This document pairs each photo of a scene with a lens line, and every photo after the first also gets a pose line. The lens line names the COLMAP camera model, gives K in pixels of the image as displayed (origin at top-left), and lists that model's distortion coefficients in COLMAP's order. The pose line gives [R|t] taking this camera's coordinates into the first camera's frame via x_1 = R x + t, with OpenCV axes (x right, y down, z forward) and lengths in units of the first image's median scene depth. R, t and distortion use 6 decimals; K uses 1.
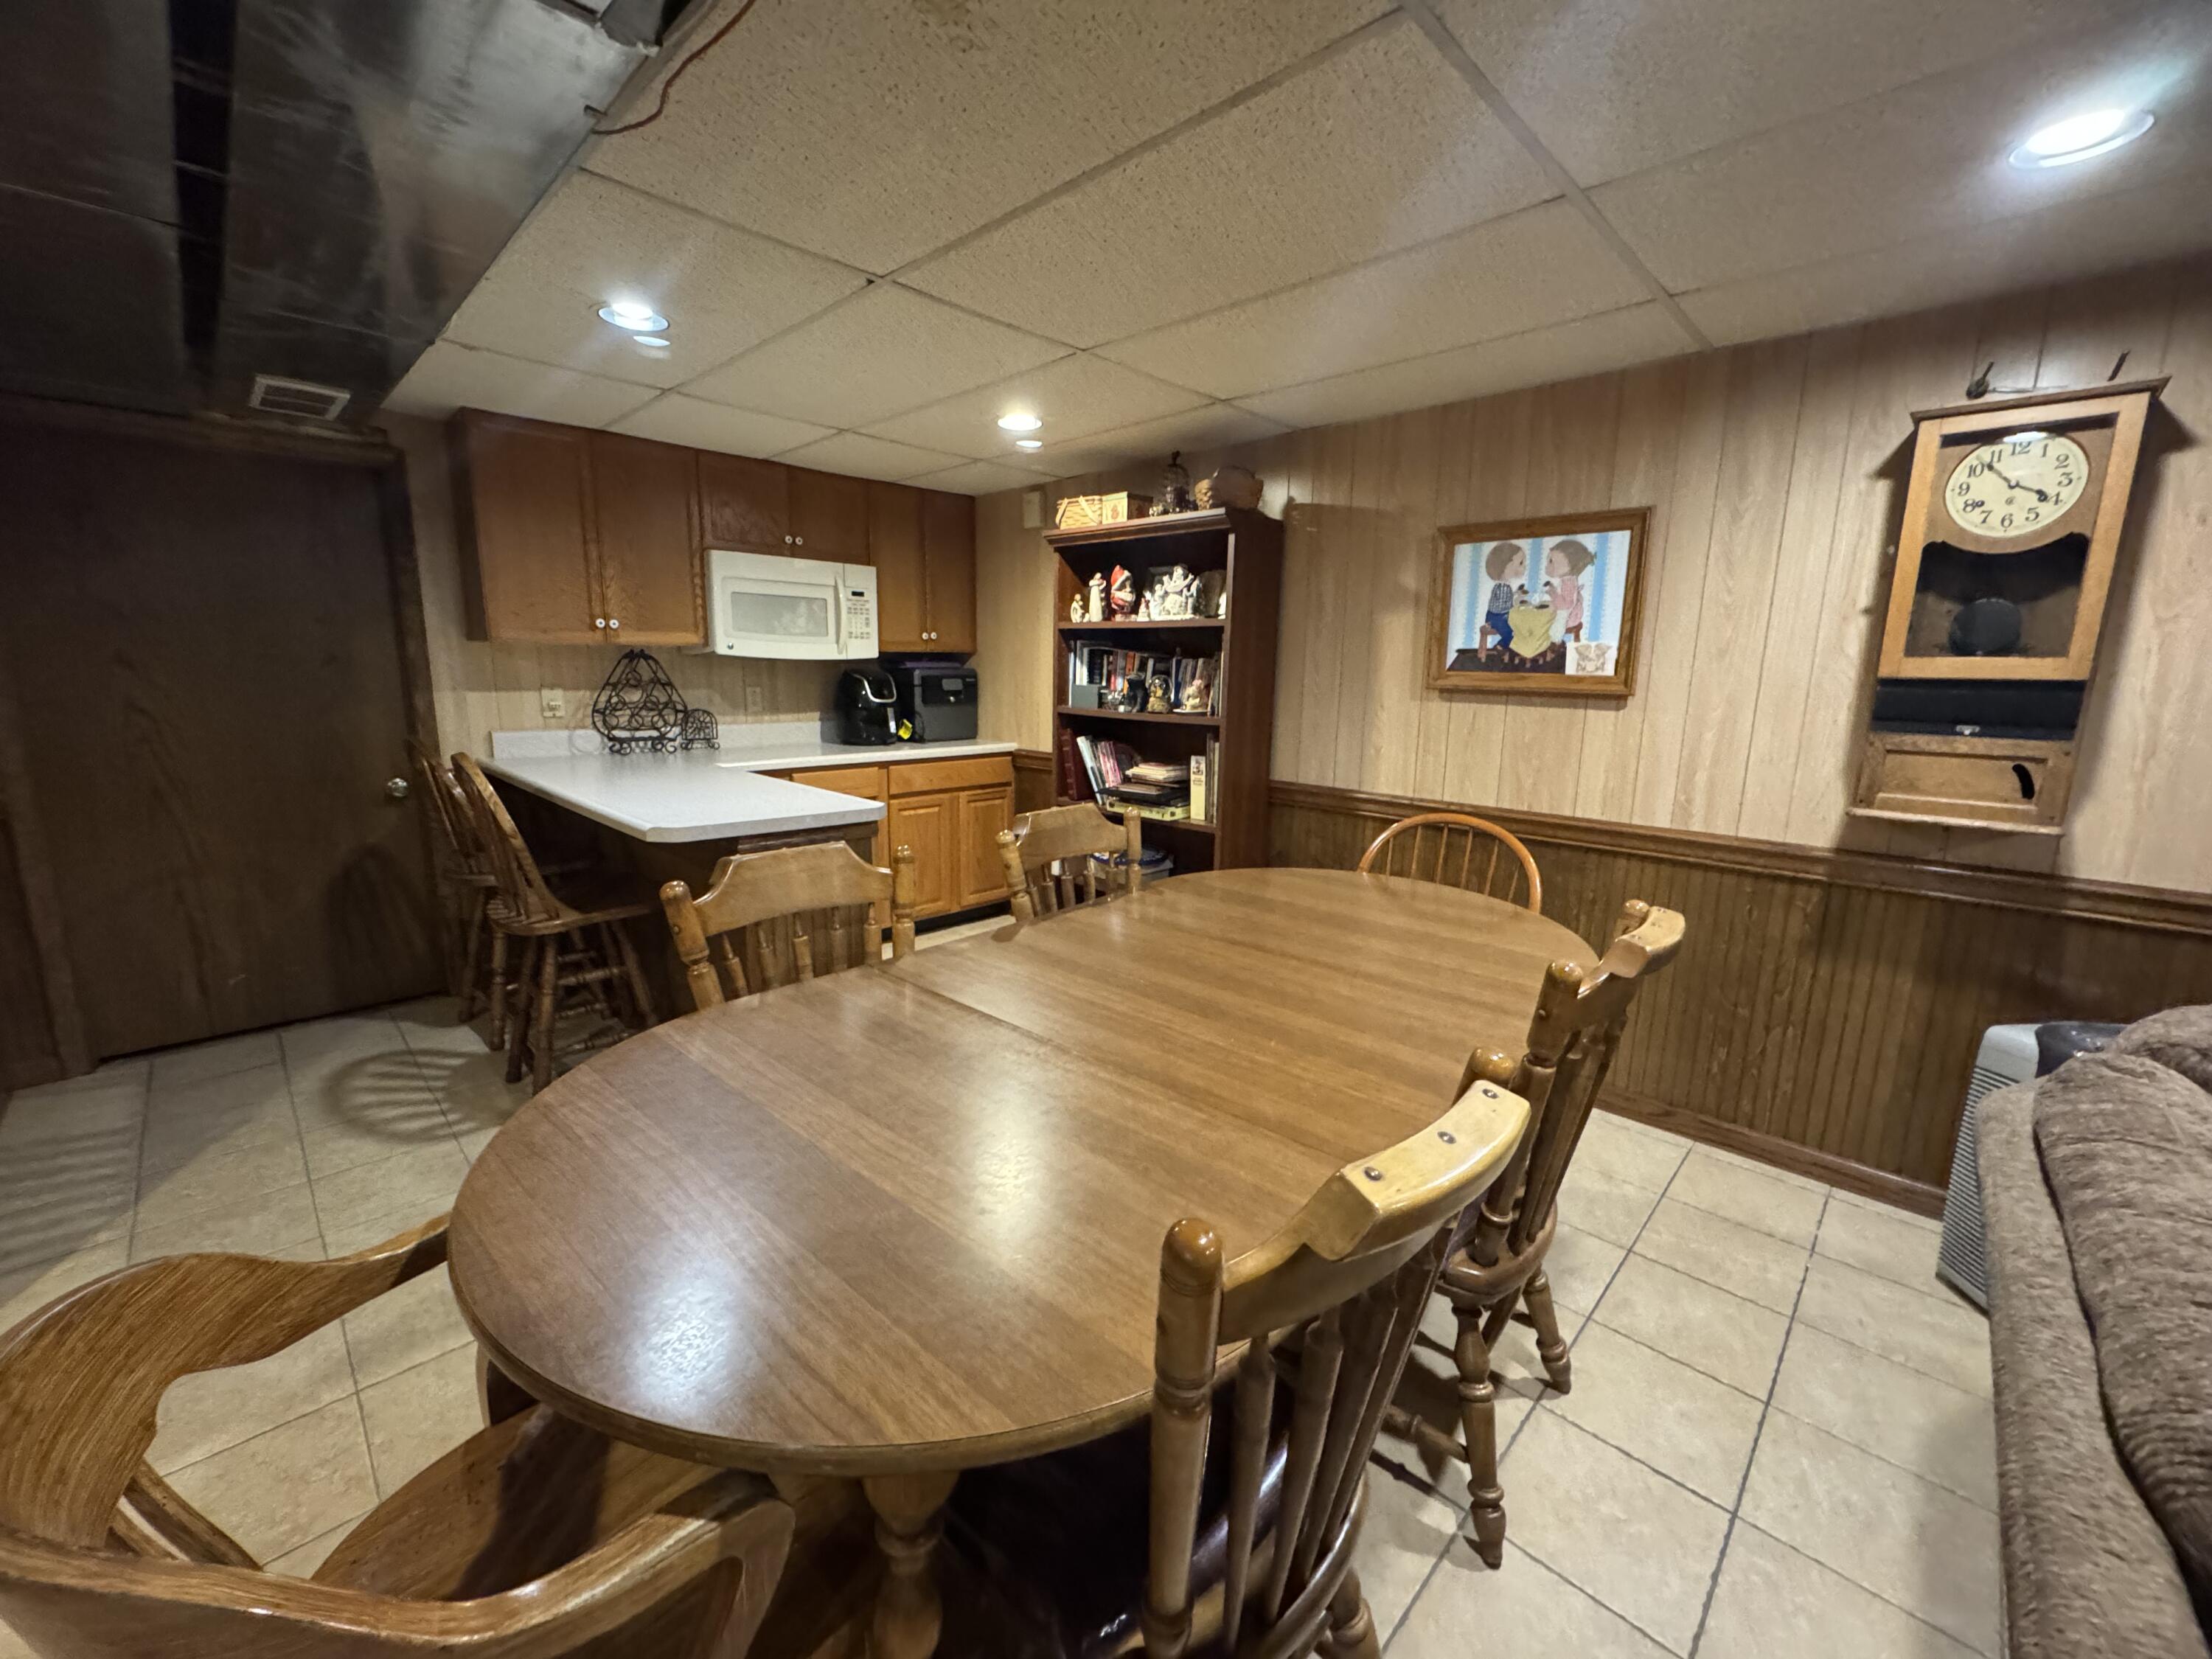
lens RADIAL K [[880.2, 0, 1103.6], [0, 880.2, 825.5], [0, 0, 1]] dist [-0.002624, 0.000130]
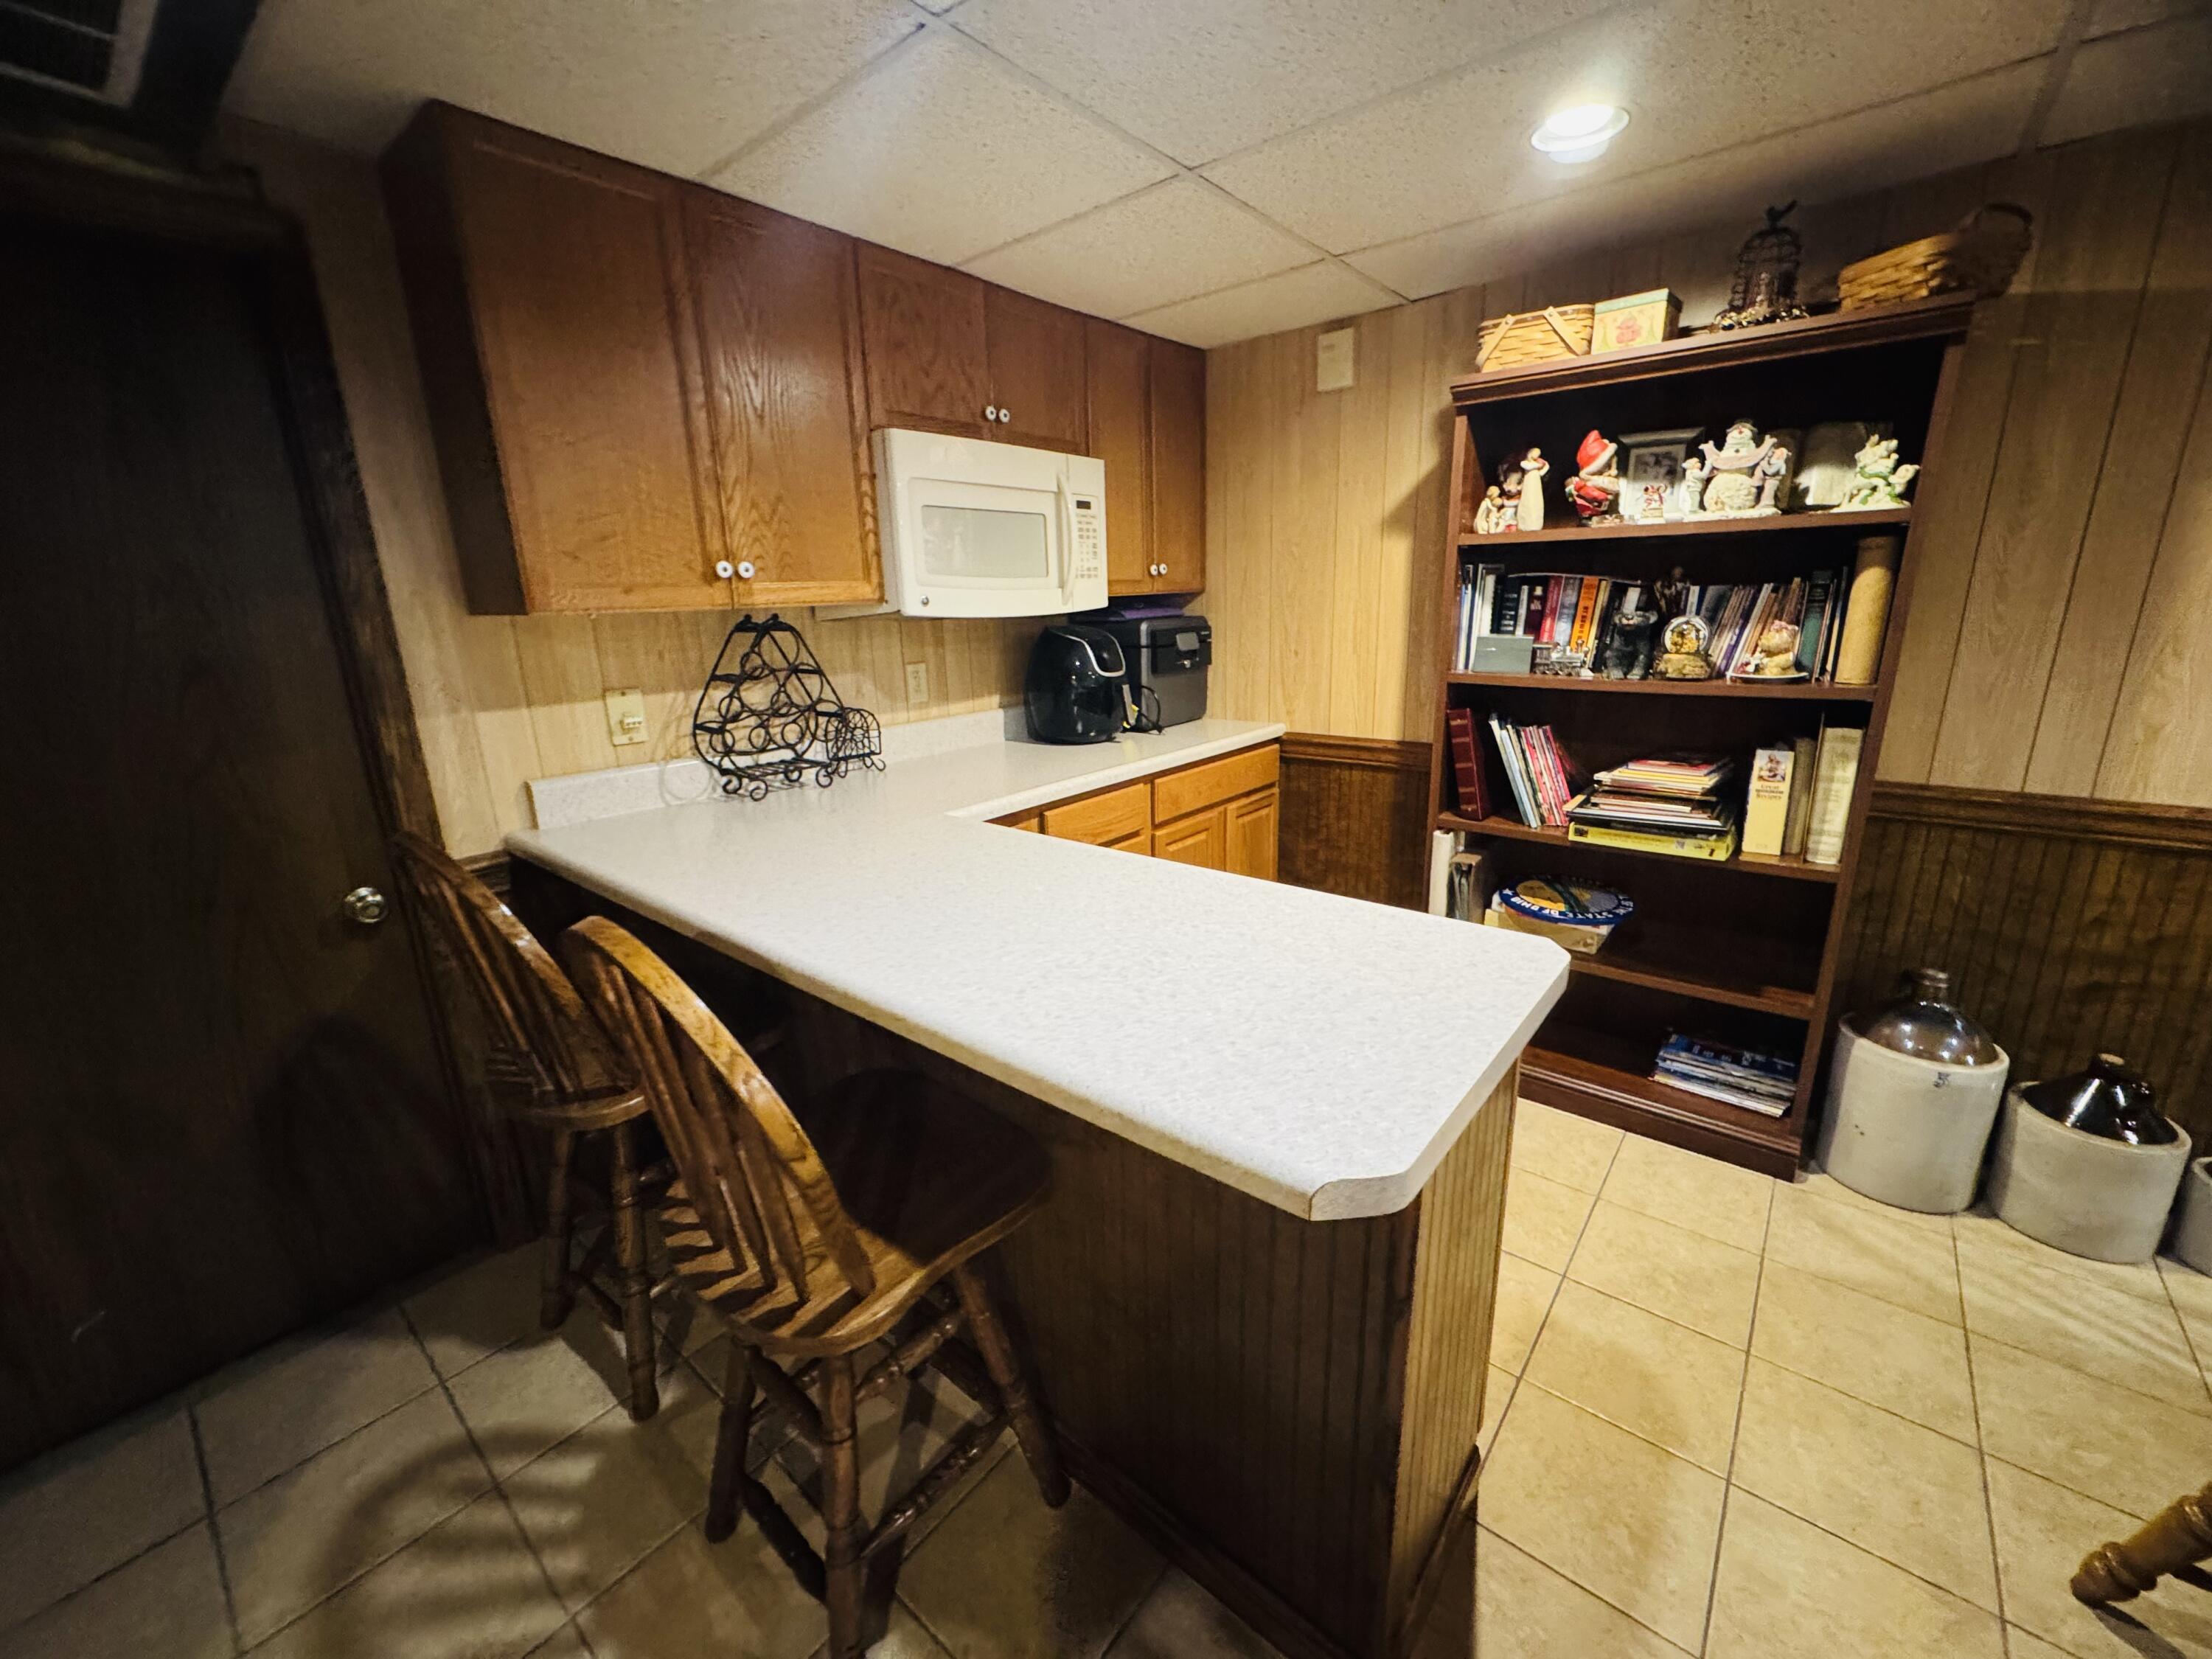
lens RADIAL K [[880.2, 0, 1103.6], [0, 880.2, 825.5], [0, 0, 1]] dist [-0.002624, 0.000130]
pose [[0.995416, -0.066247, 0.068984, -0.359697], [0.060889, 0.995165, 0.077063, -0.094467], [-0.073756, -0.072510, 0.994637, 0.405658]]
